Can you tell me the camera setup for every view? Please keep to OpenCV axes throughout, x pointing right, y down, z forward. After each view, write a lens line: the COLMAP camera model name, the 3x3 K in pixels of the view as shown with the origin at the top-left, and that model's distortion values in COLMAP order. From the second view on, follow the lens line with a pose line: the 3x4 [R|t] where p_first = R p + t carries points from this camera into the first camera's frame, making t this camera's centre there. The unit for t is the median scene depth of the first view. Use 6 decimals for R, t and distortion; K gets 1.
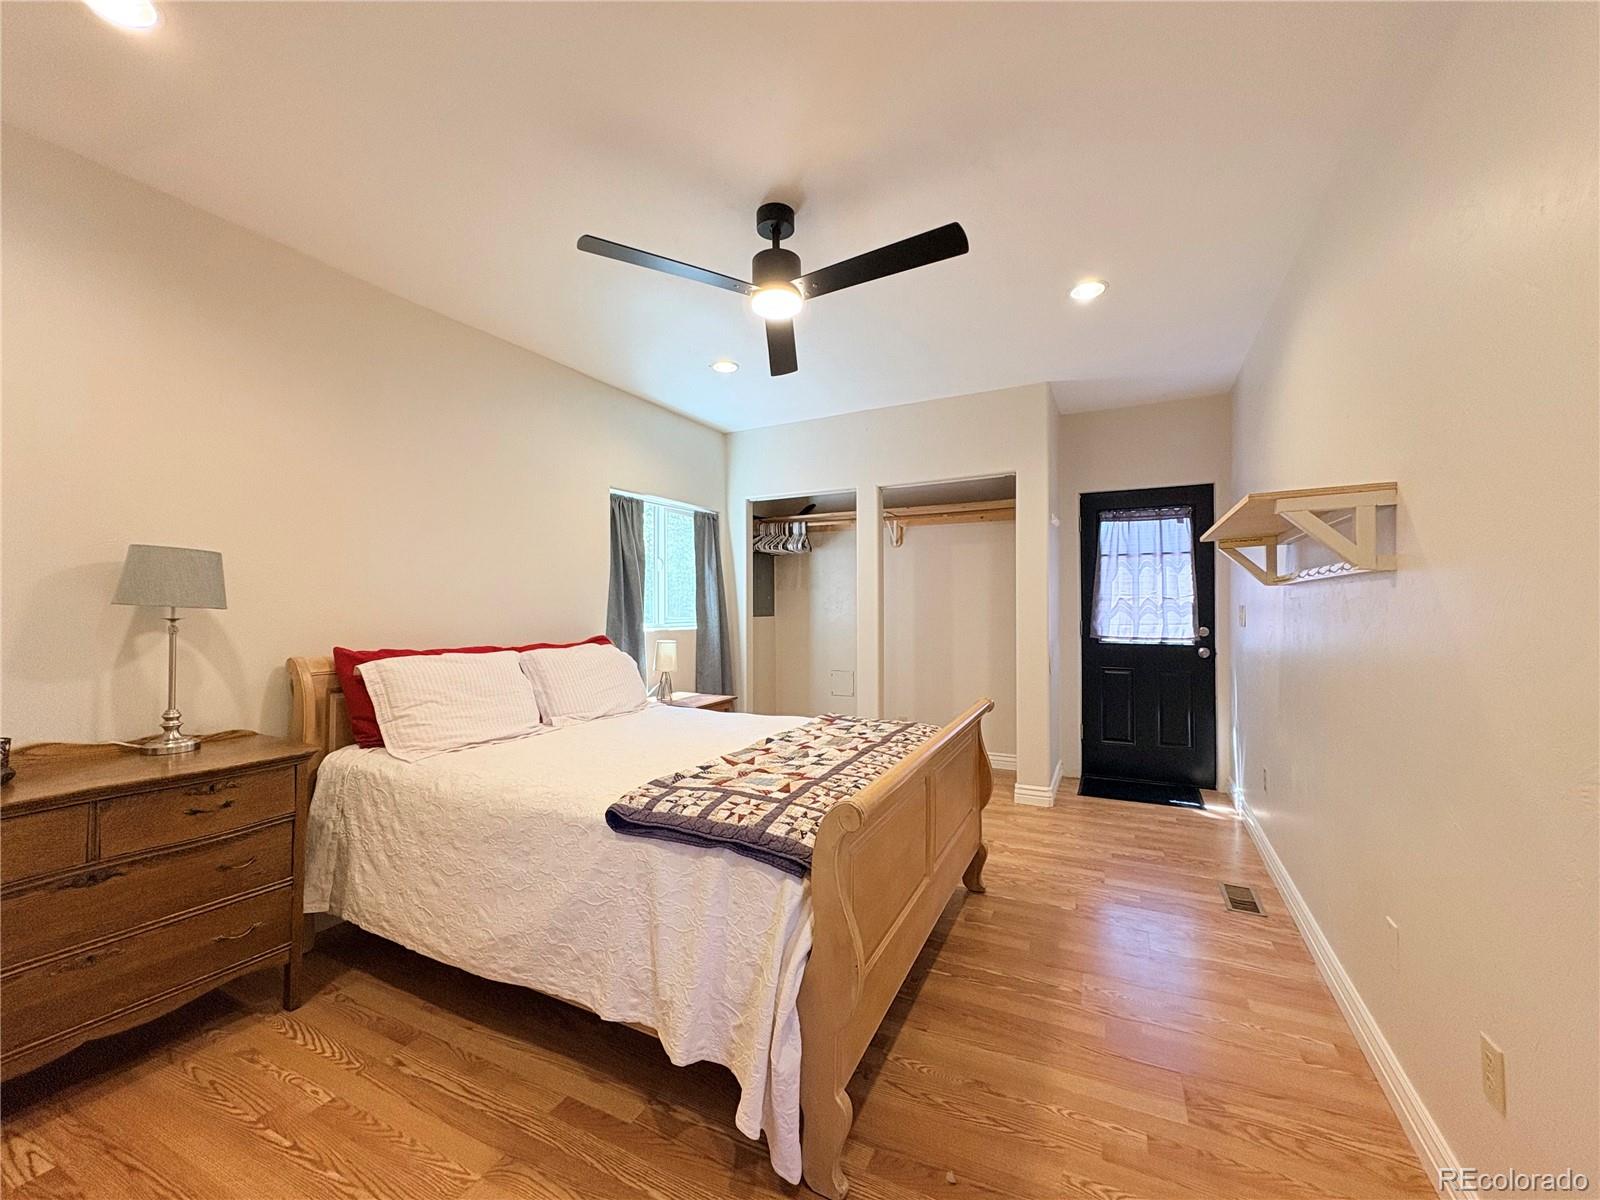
lens RADIAL K [[631.4, 0, 800.0], [0, 631.4, 600.0], [0, 0, 1]] dist [-0.001596, 0.000107]
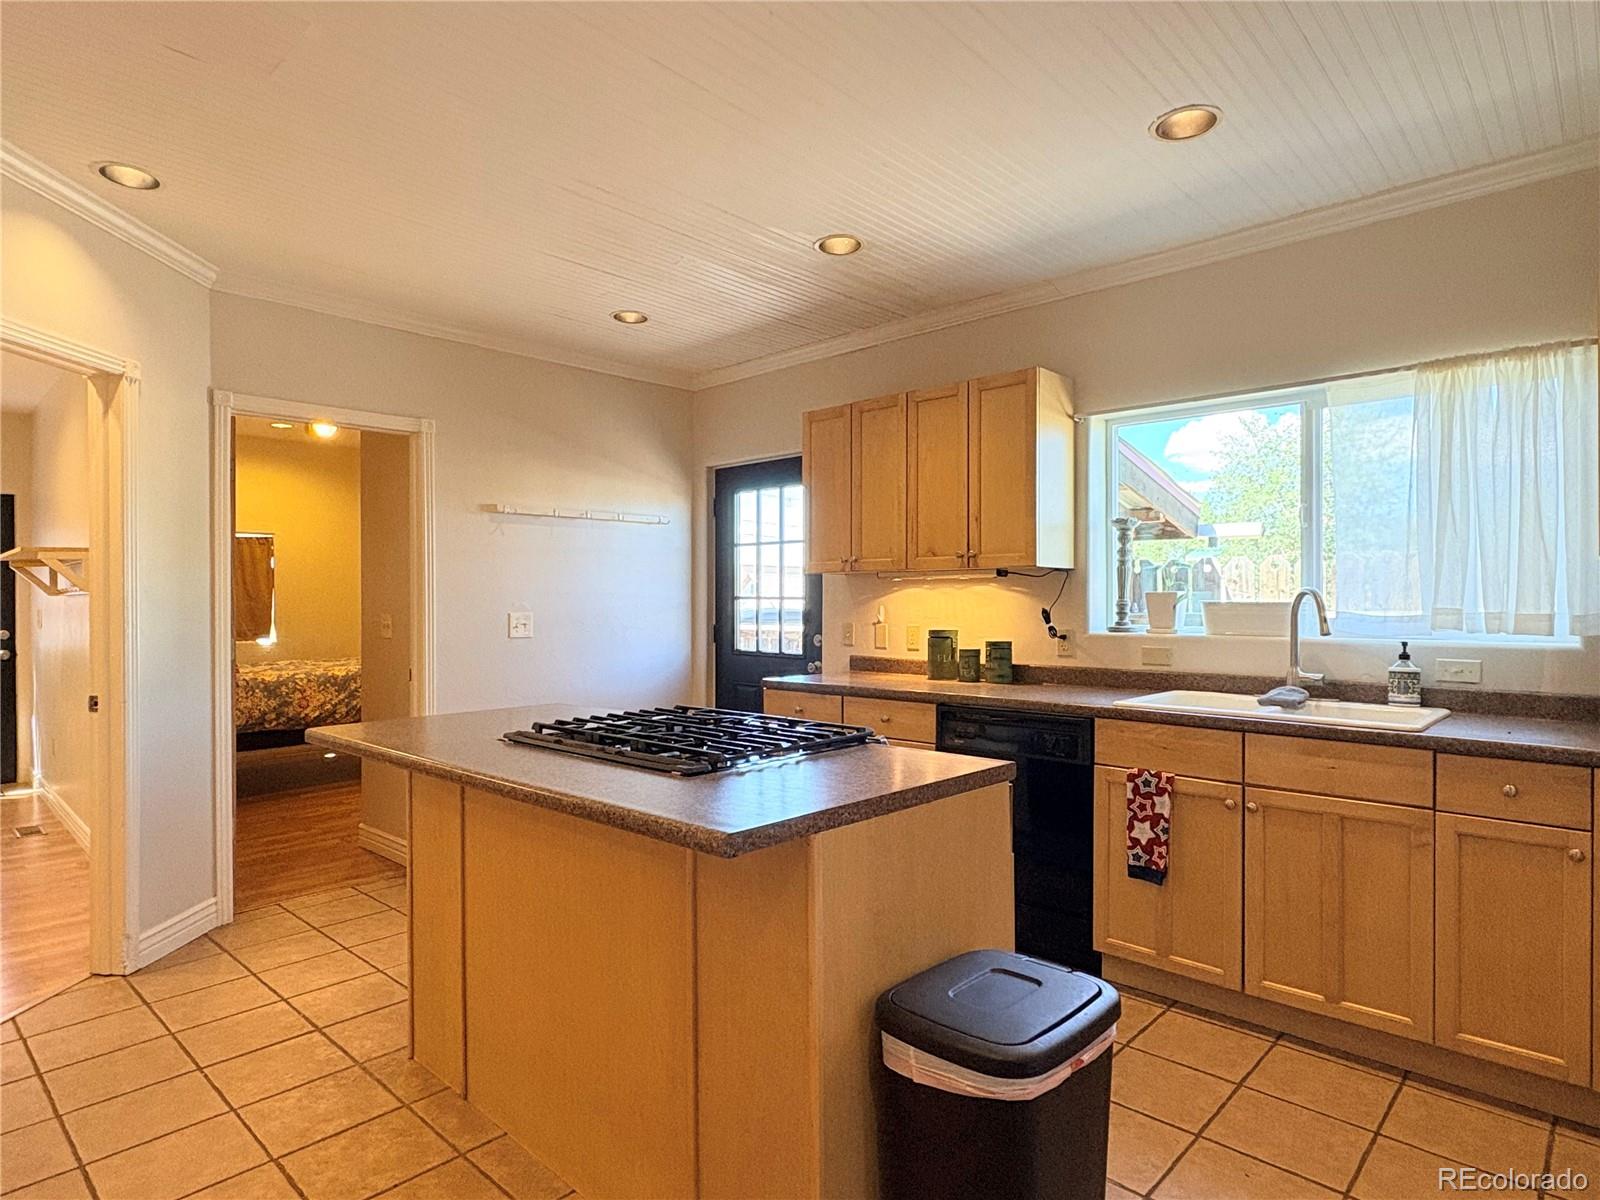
lens RADIAL K [[896.8, 0, 800.0], [0, 896.8, 600.0], [0, 0, 1]] dist [-0.018974, -0.001684]
pose [[0.276435, -0.003493, 0.961026, -0.471789], [-0.001733, 0.999990, 0.004133, -0.018688], [-0.961031, -0.002808, 0.276427, -0.791598]]
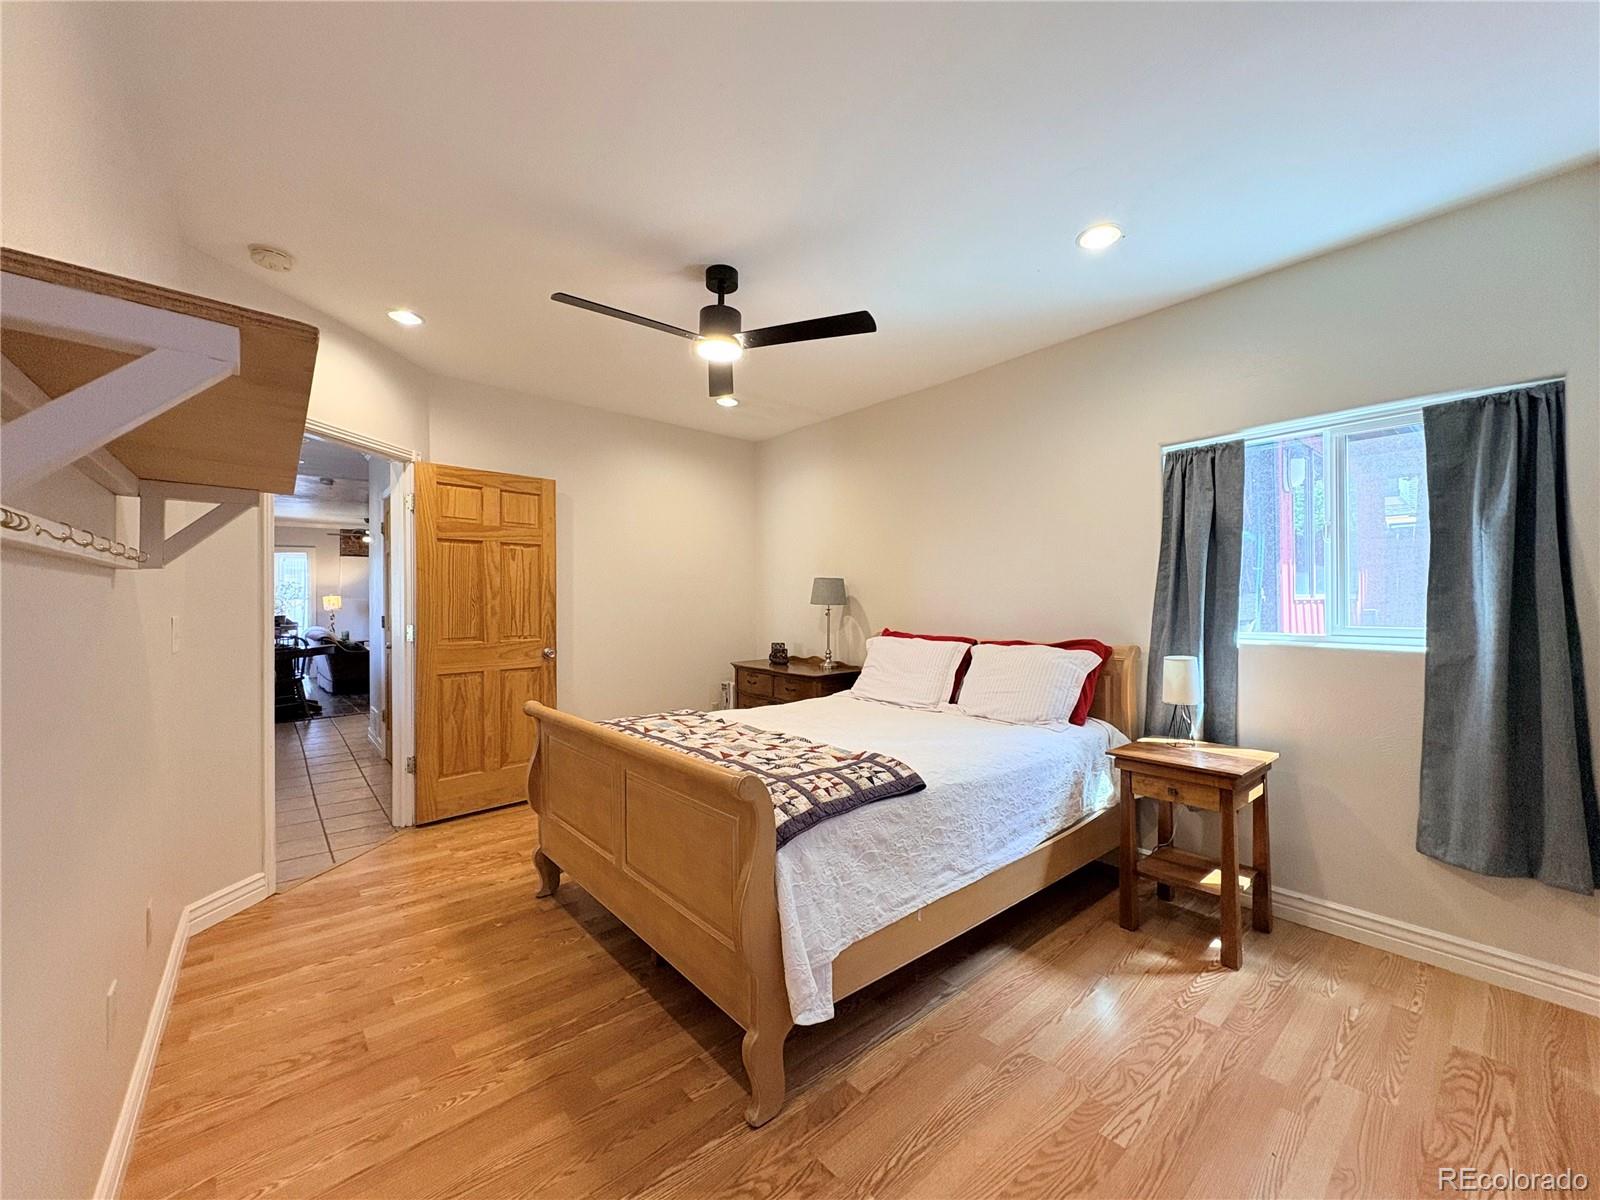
lens RADIAL K [[628.2, 0, 800.0], [0, 628.2, 600.0], [0, 0, 1]] dist [0.021282, 0.000061]
pose [[-0.389980, -0.002585, -0.920820, 0.924724], [0.007453, 0.999954, -0.005963, 0.009769], [0.920793, -0.009188, -0.389943, 1.476298]]
